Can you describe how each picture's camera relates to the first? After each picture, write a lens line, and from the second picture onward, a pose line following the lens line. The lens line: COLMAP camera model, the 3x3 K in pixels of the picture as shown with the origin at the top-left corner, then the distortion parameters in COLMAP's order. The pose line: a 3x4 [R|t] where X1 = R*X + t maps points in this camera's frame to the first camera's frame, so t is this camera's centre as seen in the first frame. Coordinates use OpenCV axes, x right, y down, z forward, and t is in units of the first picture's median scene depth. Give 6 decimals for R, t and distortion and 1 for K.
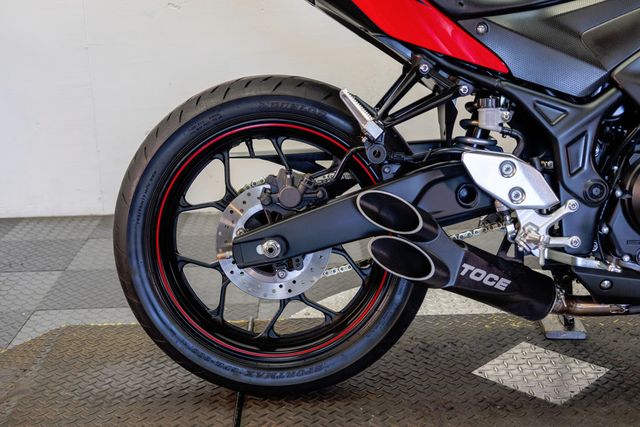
lens RADIAL K [[886.3, 0, 320.0], [0, 886.3, 213.5], [0, 0, 1]] dist [0.016818, -0.026640]
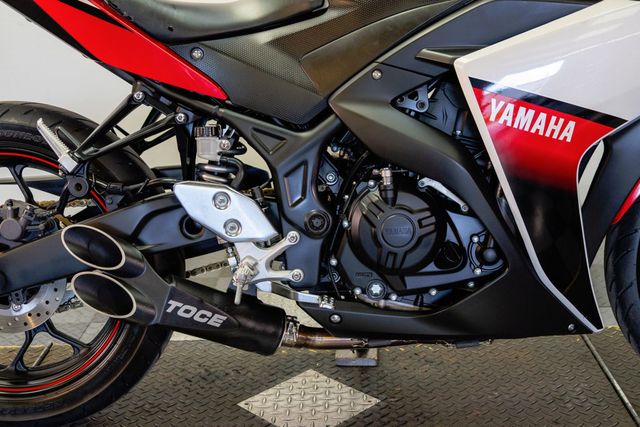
lens RADIAL K [[886.3, 0, 320.0], [0, 886.3, 213.5], [0, 0, 1]] dist [0.016818, -0.026640]
pose [[0.999332, -0.006980, -0.035880, 0.346118], [0.007377, 0.999913, 0.010933, -0.044984], [0.035801, -0.011190, 0.999296, 0.044534]]
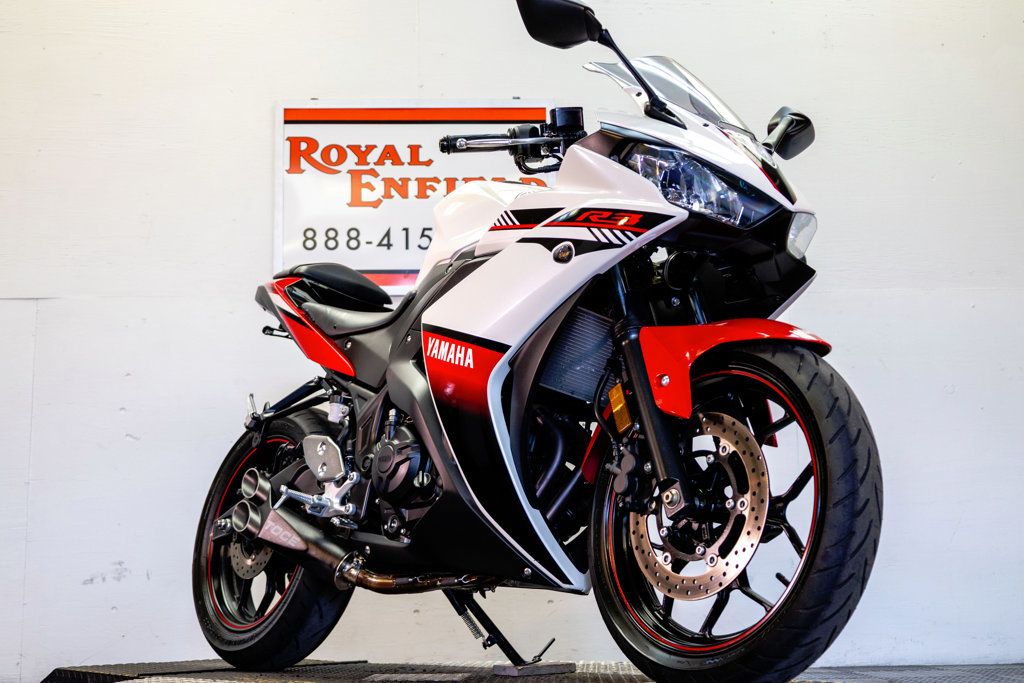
lens RADIAL K [[1418.2, 0, 512.0], [0, 1418.2, 341.5], [0, 0, 1]] dist [0.016818, -0.026640]
pose [[0.628903, -0.128479, -0.766795, 1.826696], [-0.215885, 0.918611, -0.330980, 0.388605], [0.746910, 0.373694, 0.549980, 0.083154]]
